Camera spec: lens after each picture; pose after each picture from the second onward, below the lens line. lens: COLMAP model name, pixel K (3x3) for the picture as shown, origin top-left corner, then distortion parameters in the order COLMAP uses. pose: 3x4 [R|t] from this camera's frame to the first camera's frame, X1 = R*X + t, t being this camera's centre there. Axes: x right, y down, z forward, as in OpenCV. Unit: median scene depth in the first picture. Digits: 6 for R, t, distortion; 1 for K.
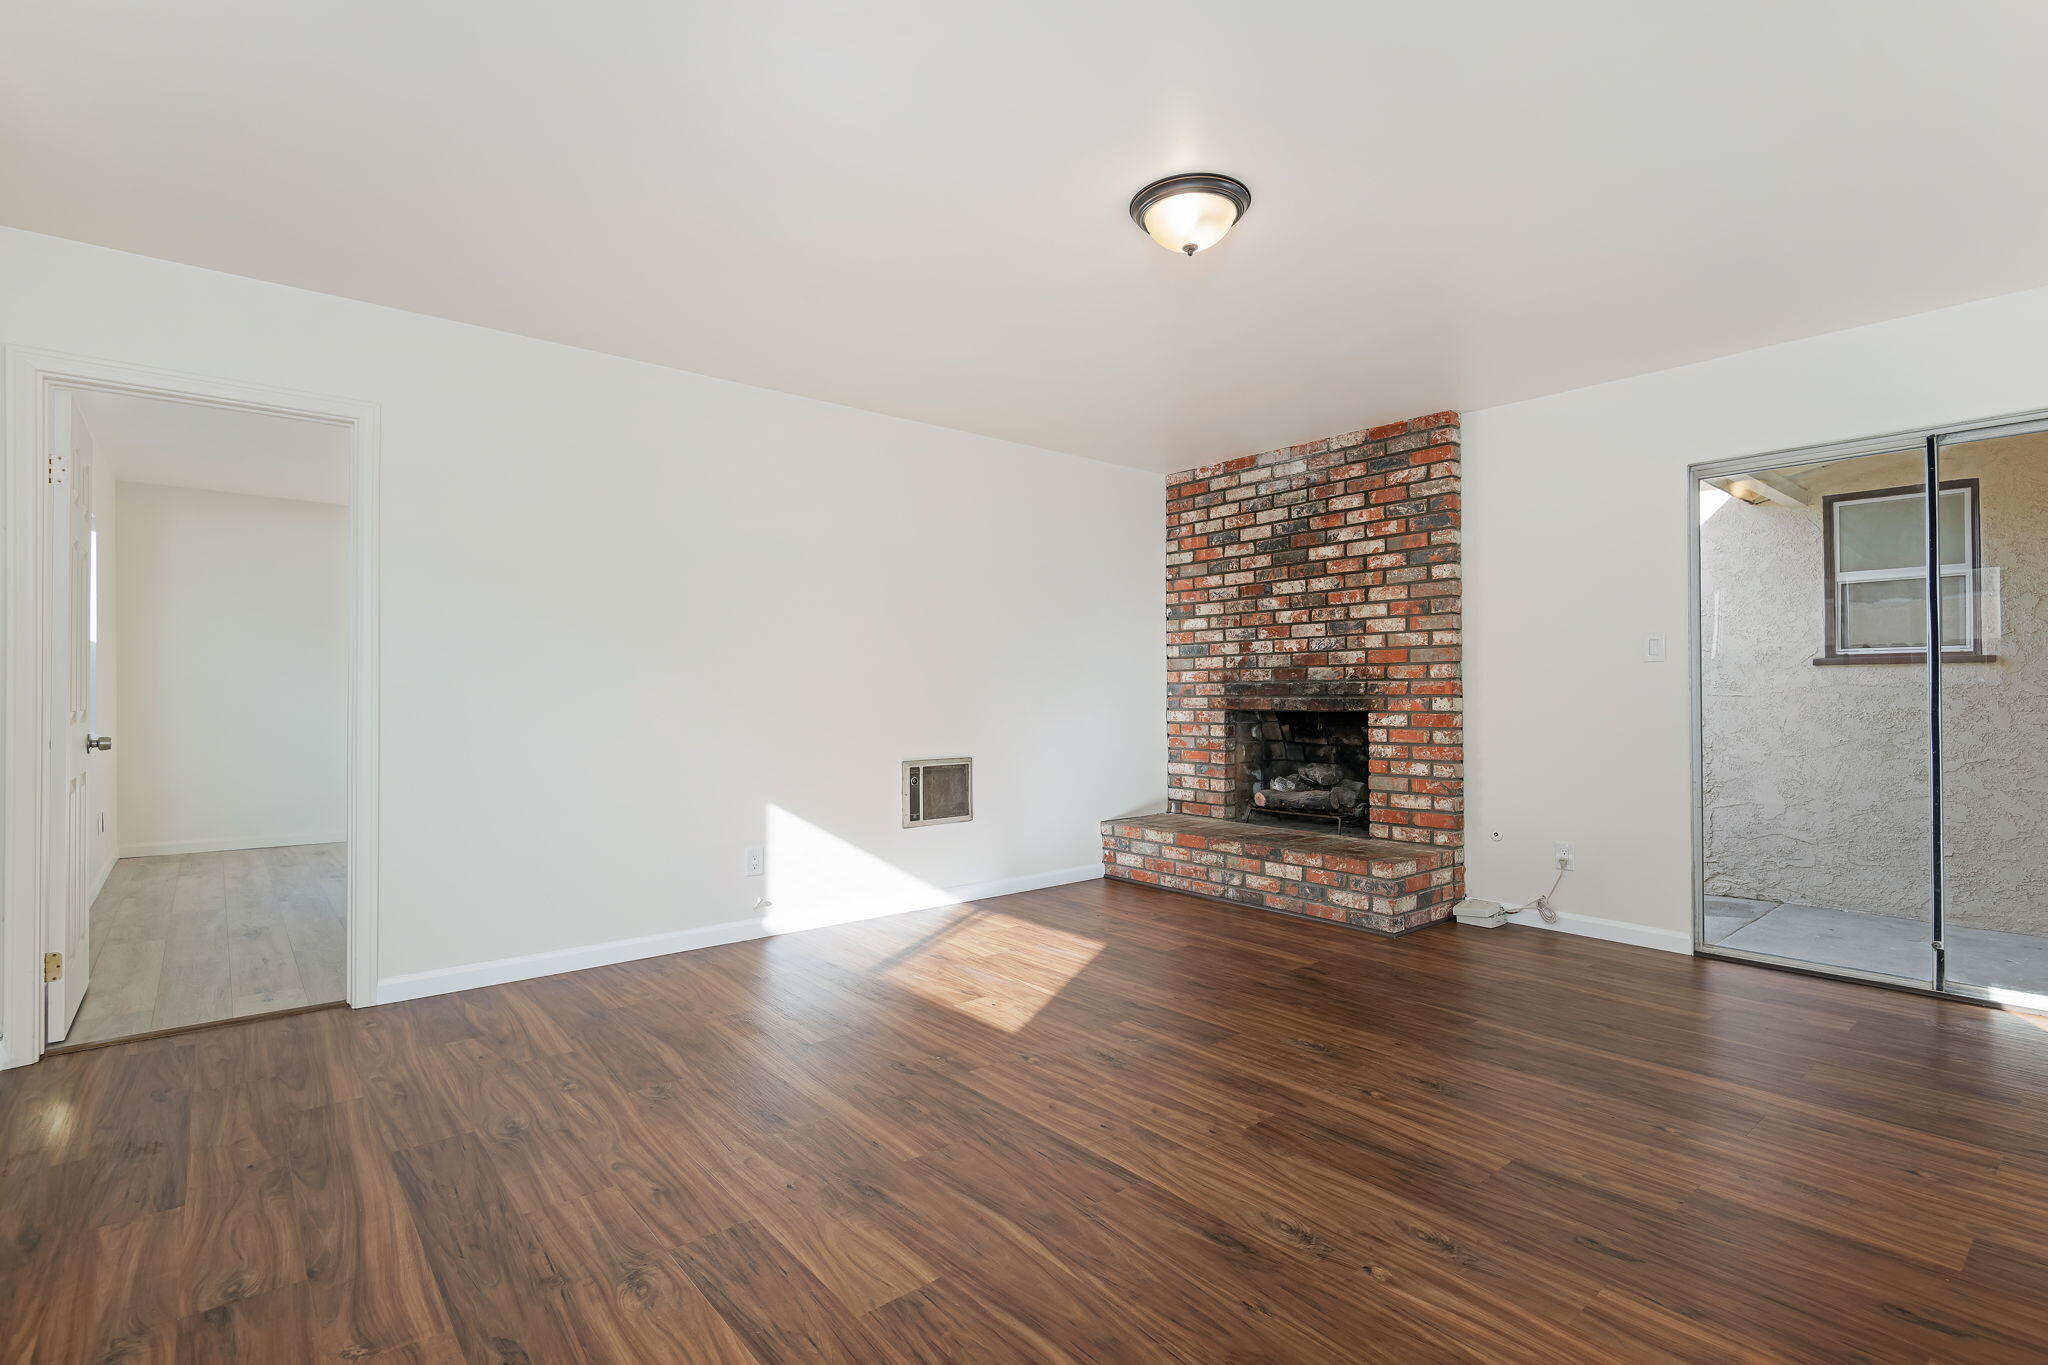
lens RADIAL K [[961.1, 0, 1030.8], [0, 961.1, 685.4], [0, 0, 1]] dist [0.000794, -0.003377]
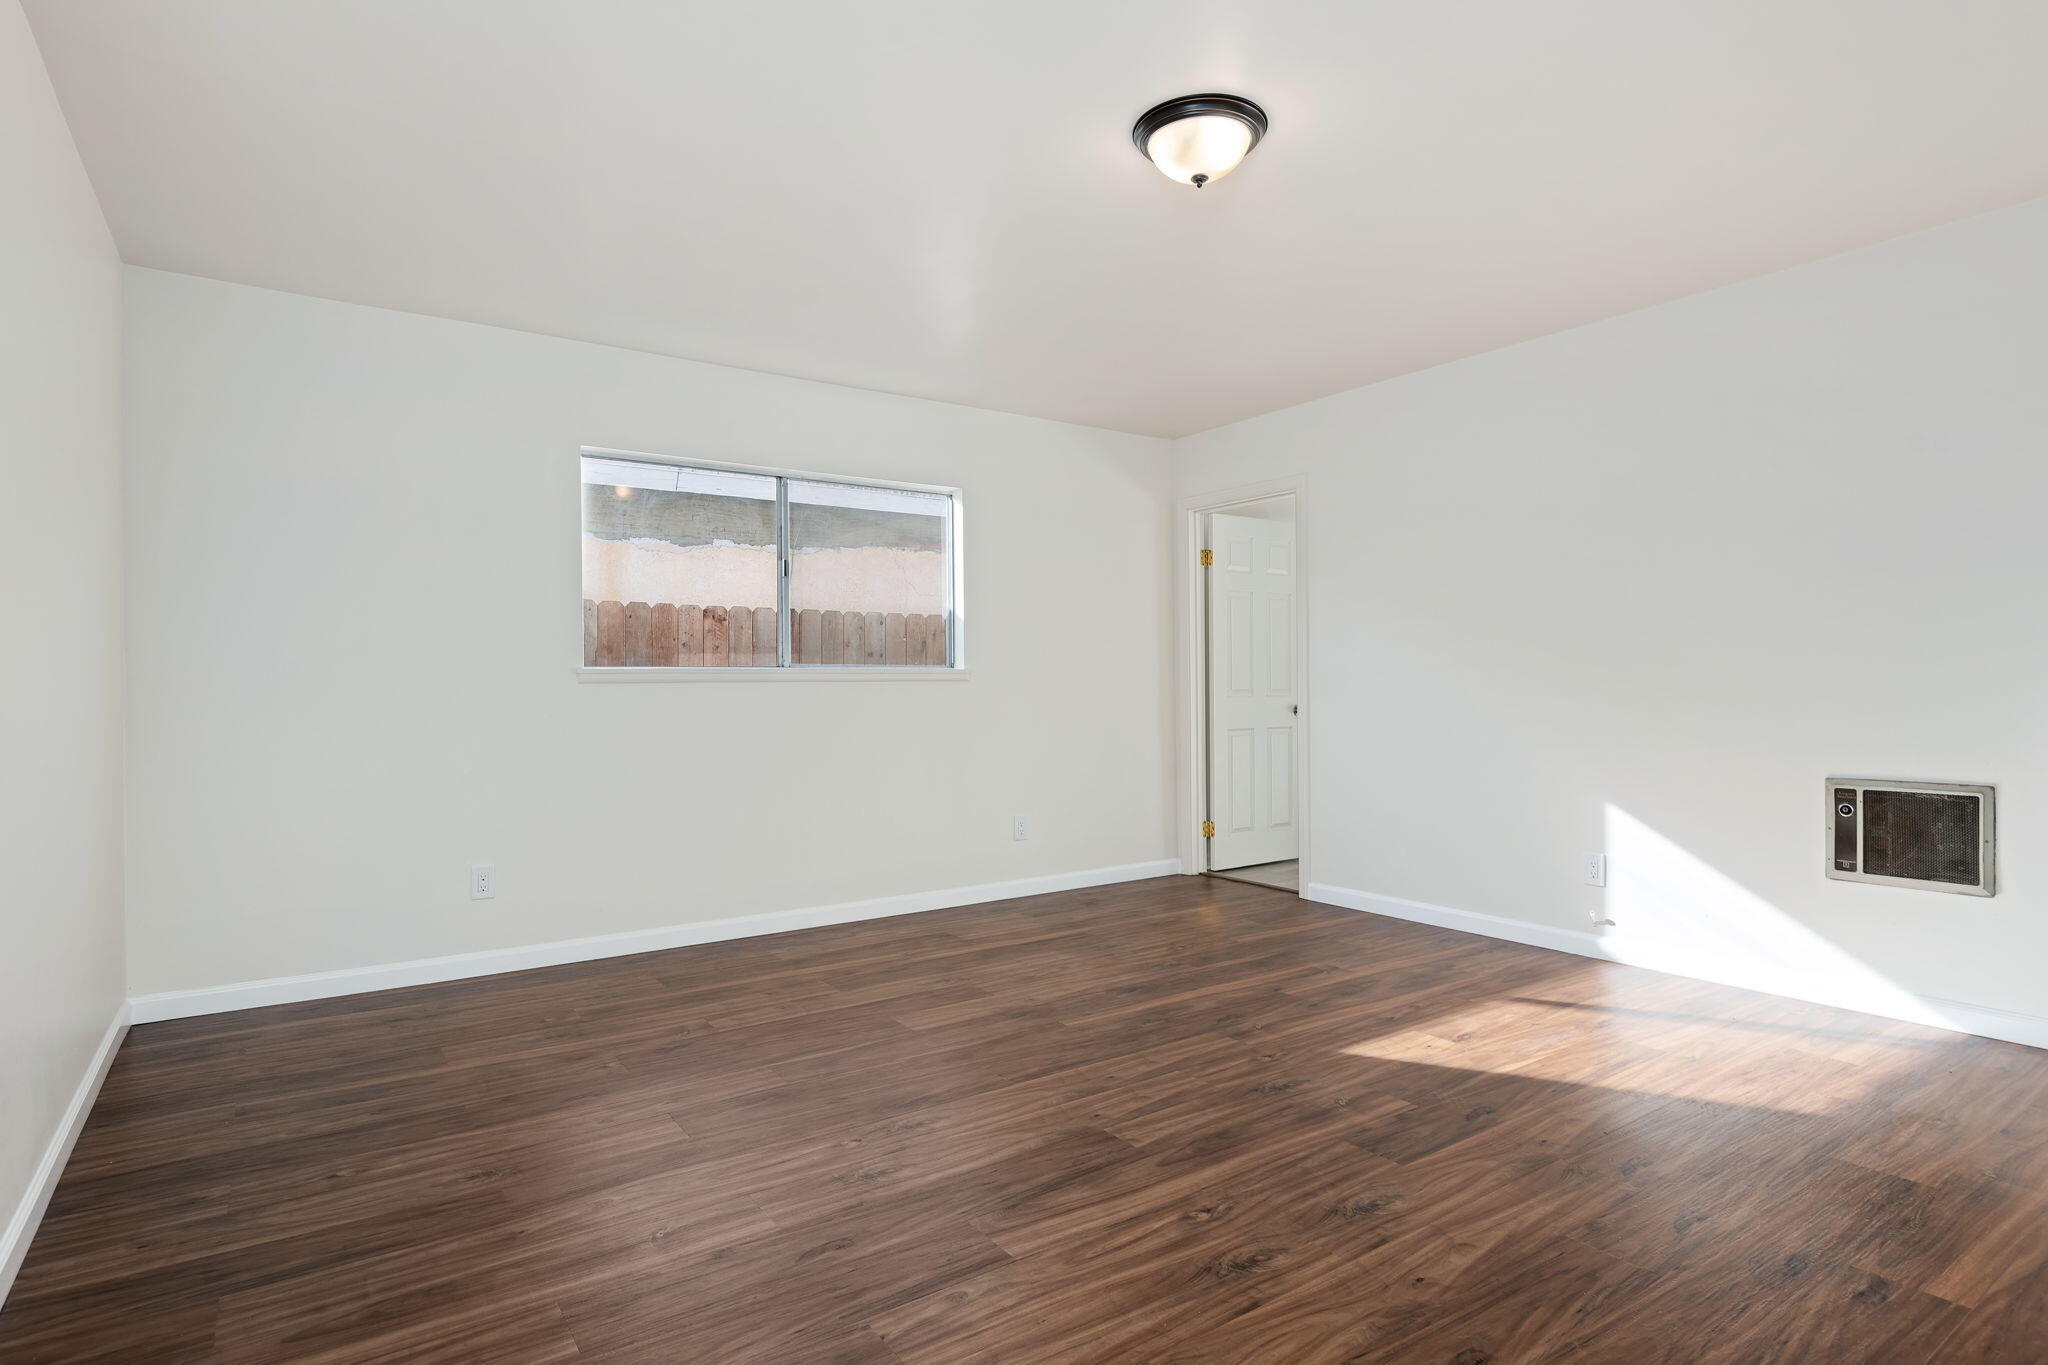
lens RADIAL K [[1074.9, 0, 1032.4], [0, 1074.9, 679.6], [0, 0, 1]] dist [0.001425, -0.000404]
pose [[-0.089538, 0.001433, -0.995982, 0.652705], [0.018012, 0.999838, -0.000181, 0.000670], [0.995820, -0.017956, -0.089550, 0.511596]]
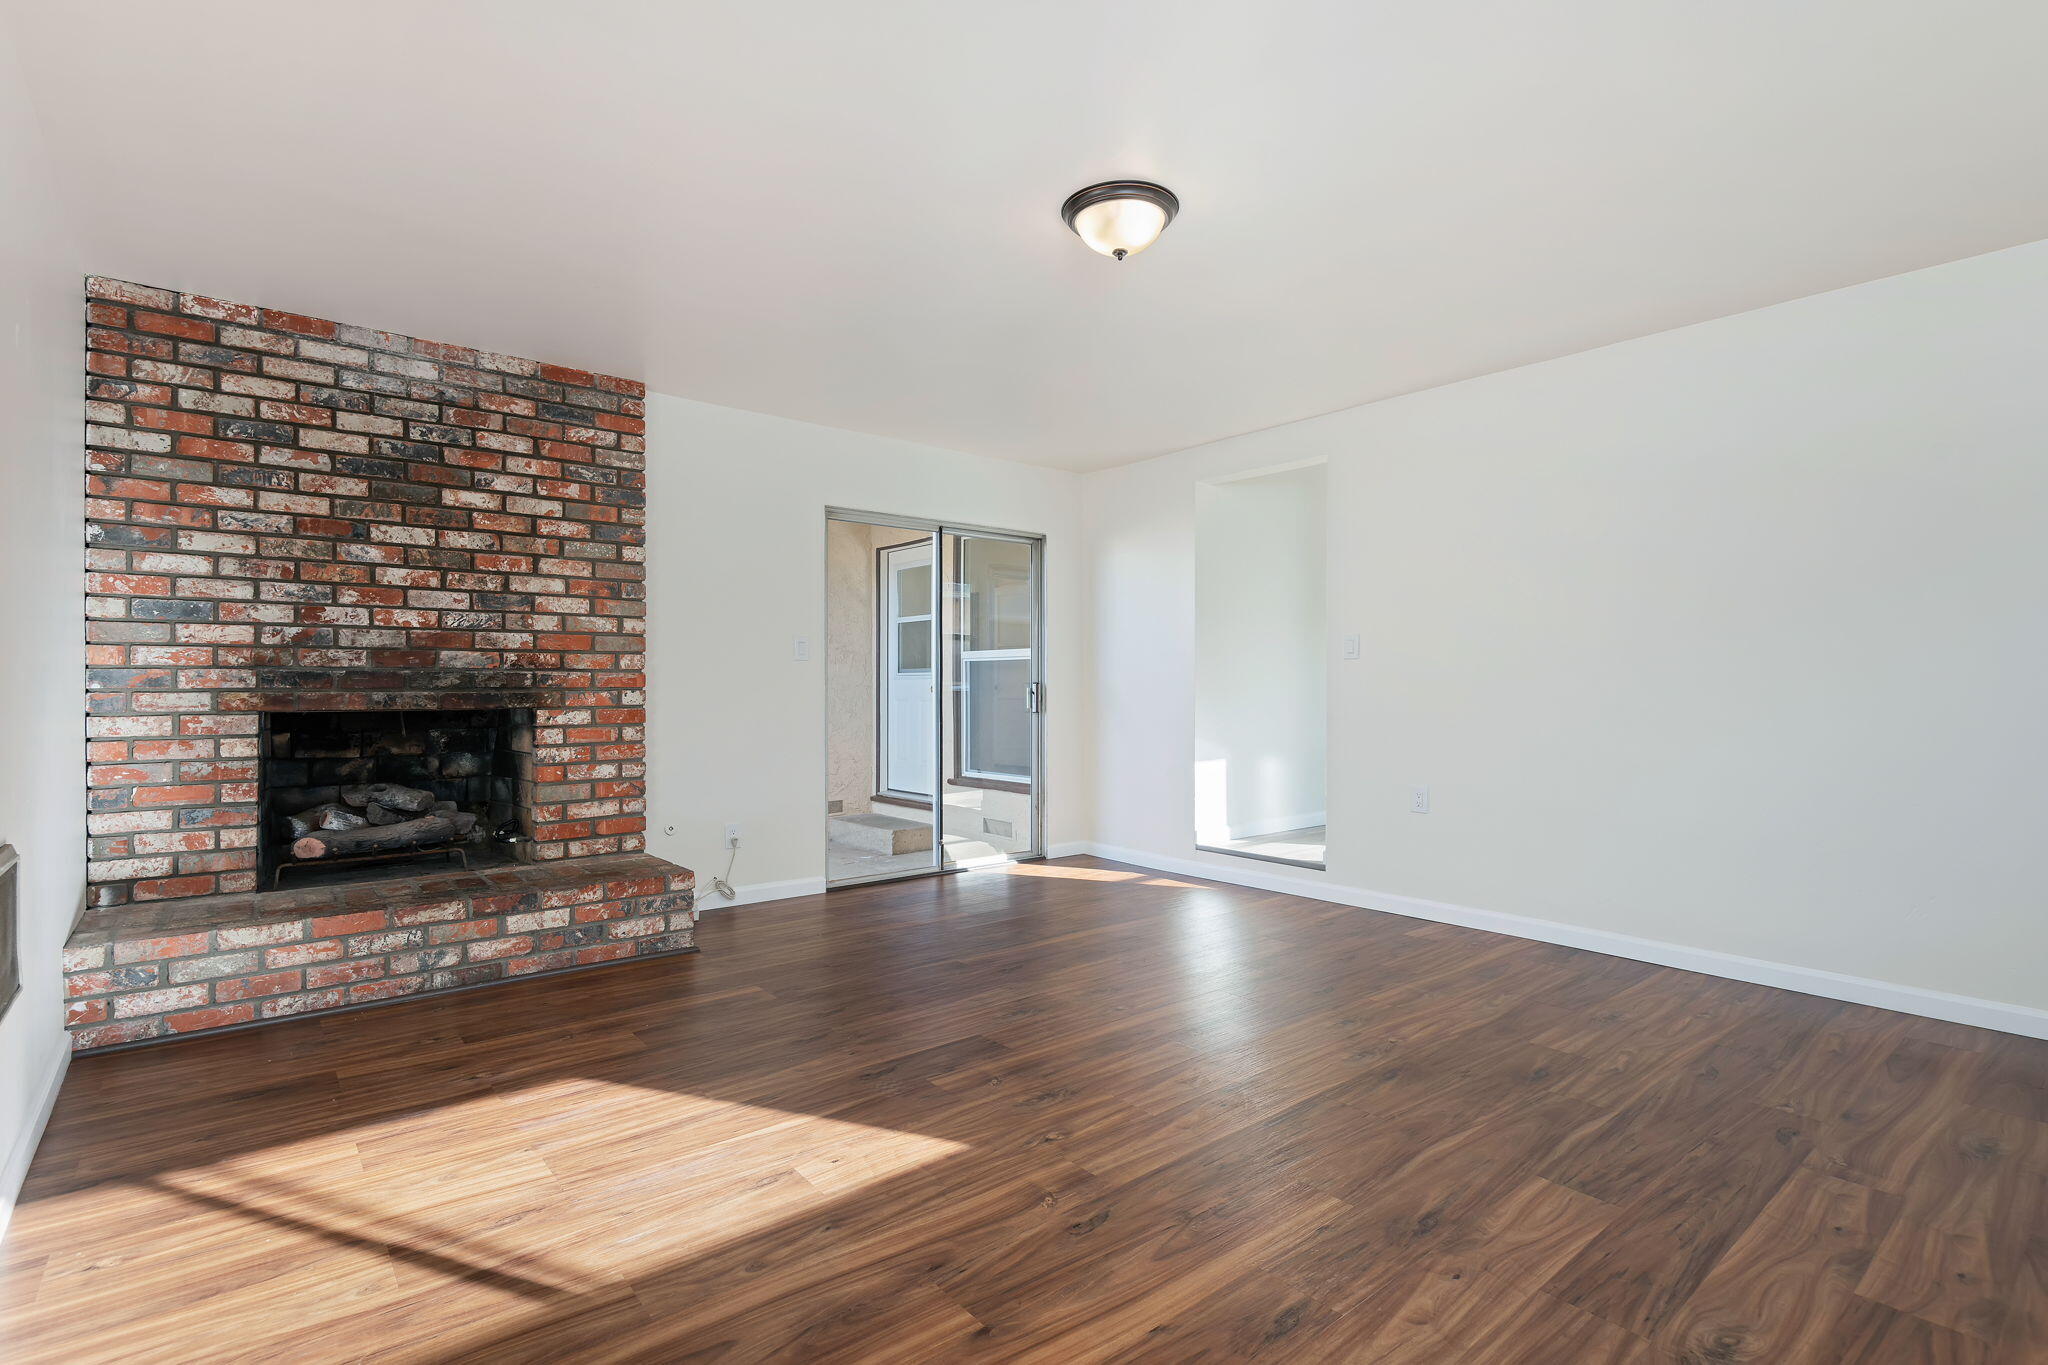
lens RADIAL K [[961.1, 0, 1020.4], [0, 961.1, 687.5], [0, 0, 1]] dist [0.000794, -0.003377]
pose [[0.018971, -0.000112, 0.999820, -0.477236], [-0.008559, 0.999963, 0.000274, 0.006196], [-0.999783, -0.008563, 0.018969, 0.597966]]
